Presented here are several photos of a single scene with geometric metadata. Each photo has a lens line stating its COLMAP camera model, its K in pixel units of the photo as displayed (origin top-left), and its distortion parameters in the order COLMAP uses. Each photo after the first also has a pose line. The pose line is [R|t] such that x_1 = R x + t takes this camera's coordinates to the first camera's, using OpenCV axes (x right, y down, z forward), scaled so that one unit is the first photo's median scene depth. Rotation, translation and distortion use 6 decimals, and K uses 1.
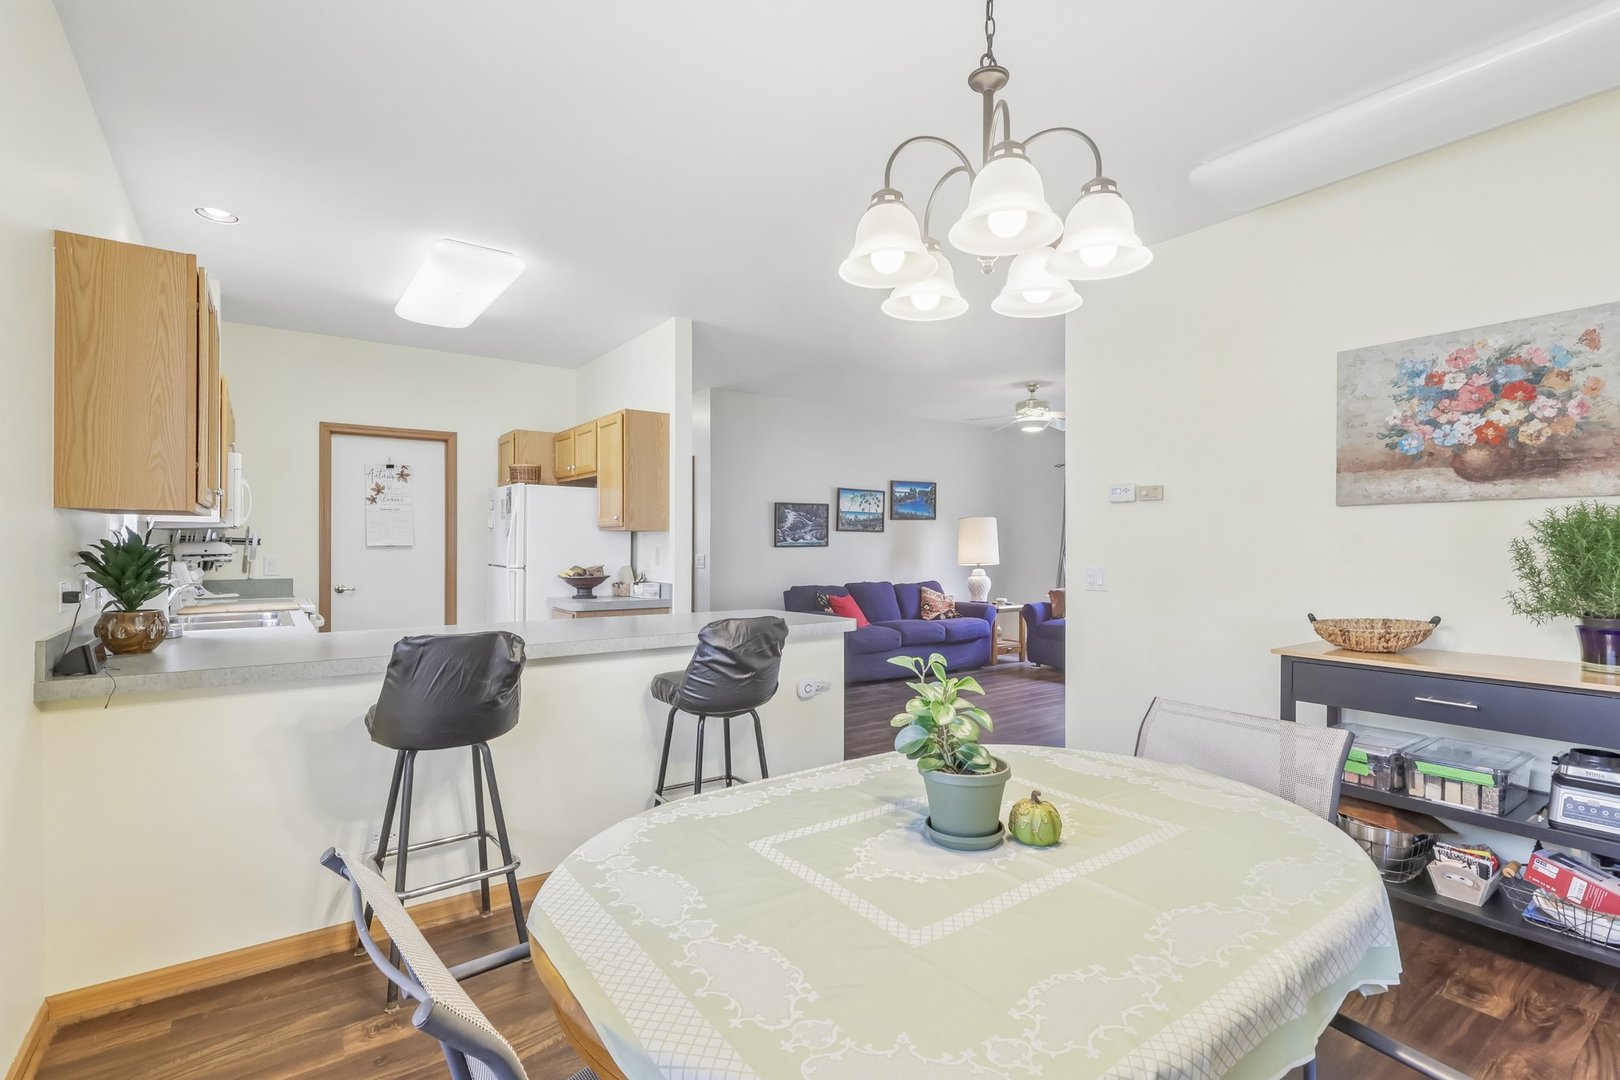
lens RADIAL K [[746.8, 0, 815.0], [0, 746.8, 551.4], [0, 0, 1]] dist [-0.004891, 0.000666]
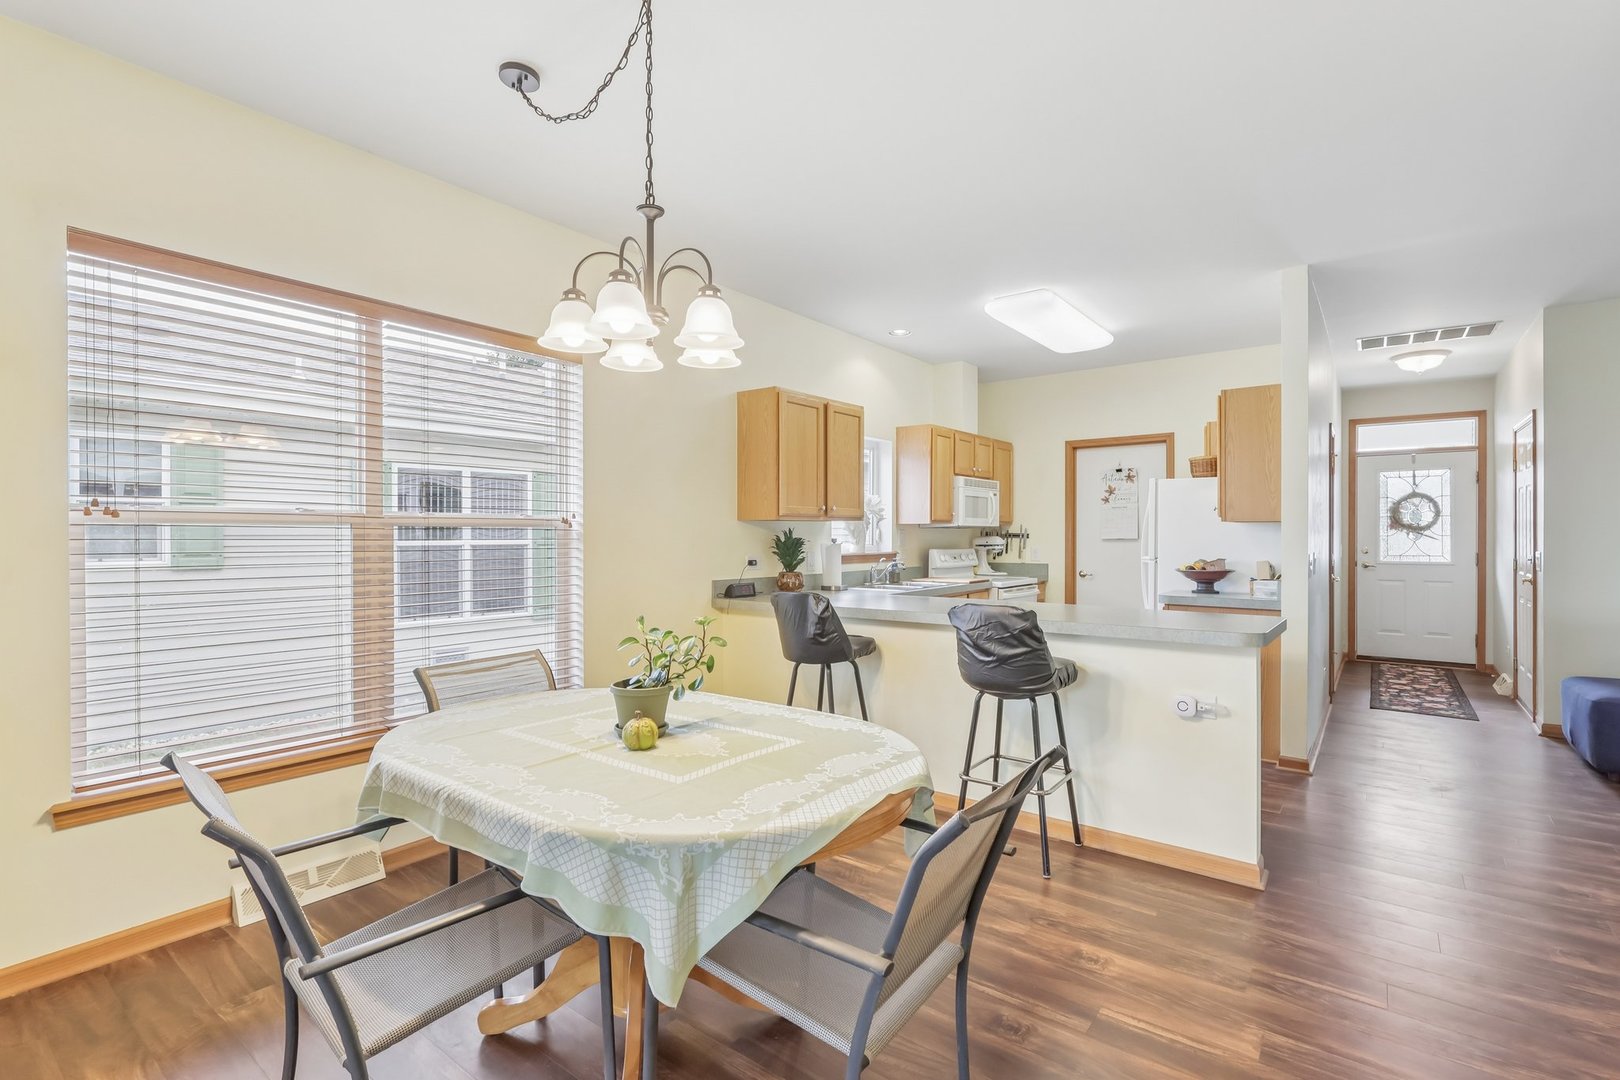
lens RADIAL K [[746.8, 0, 818.8], [0, 746.8, 537.1], [0, 0, 1]] dist [-0.004891, 0.000666]
pose [[0.298683, -0.002653, -0.954349, 0.411261], [-0.007573, 0.999958, -0.005150, -0.000513], [0.954322, 0.008765, 0.298650, 0.213066]]
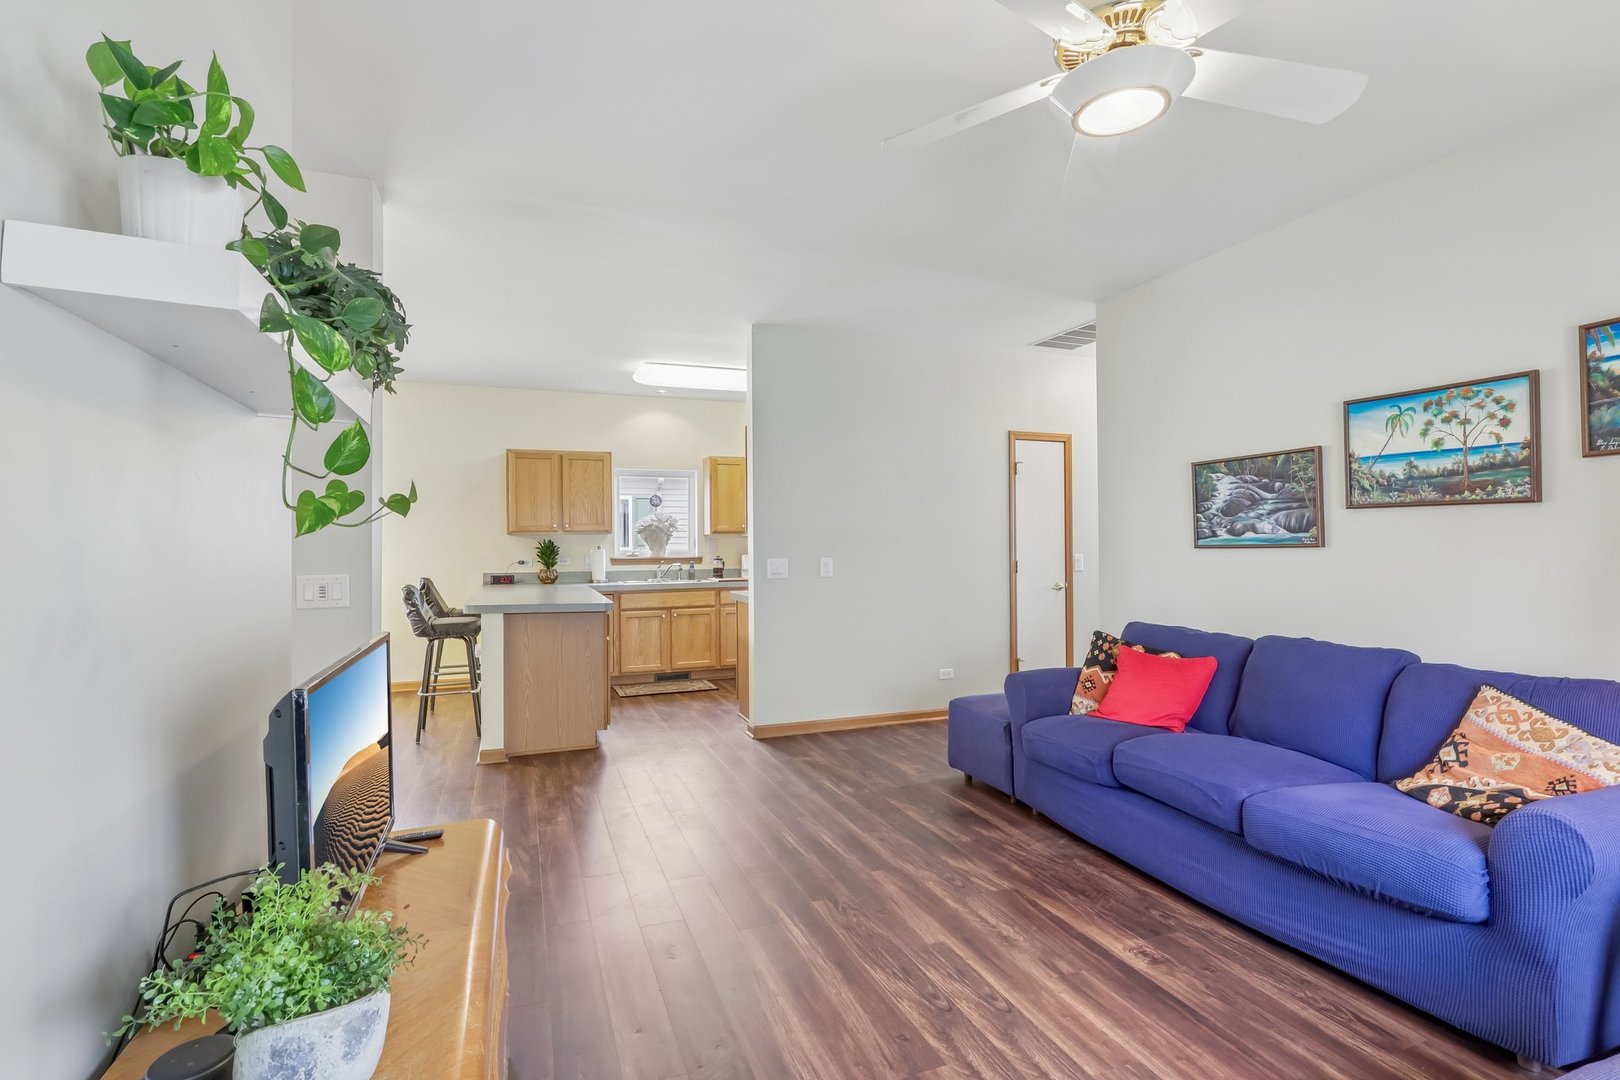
lens RADIAL K [[746.8, 0, 814.4], [0, 746.8, 539.4], [0, 0, 1]] dist [-0.004891, 0.000666]
pose [[-0.233204, -0.008908, -0.972387, 0.671955], [-0.007618, 0.999944, -0.007334, -0.007902], [0.972398, 0.005698, -0.233258, 1.125404]]
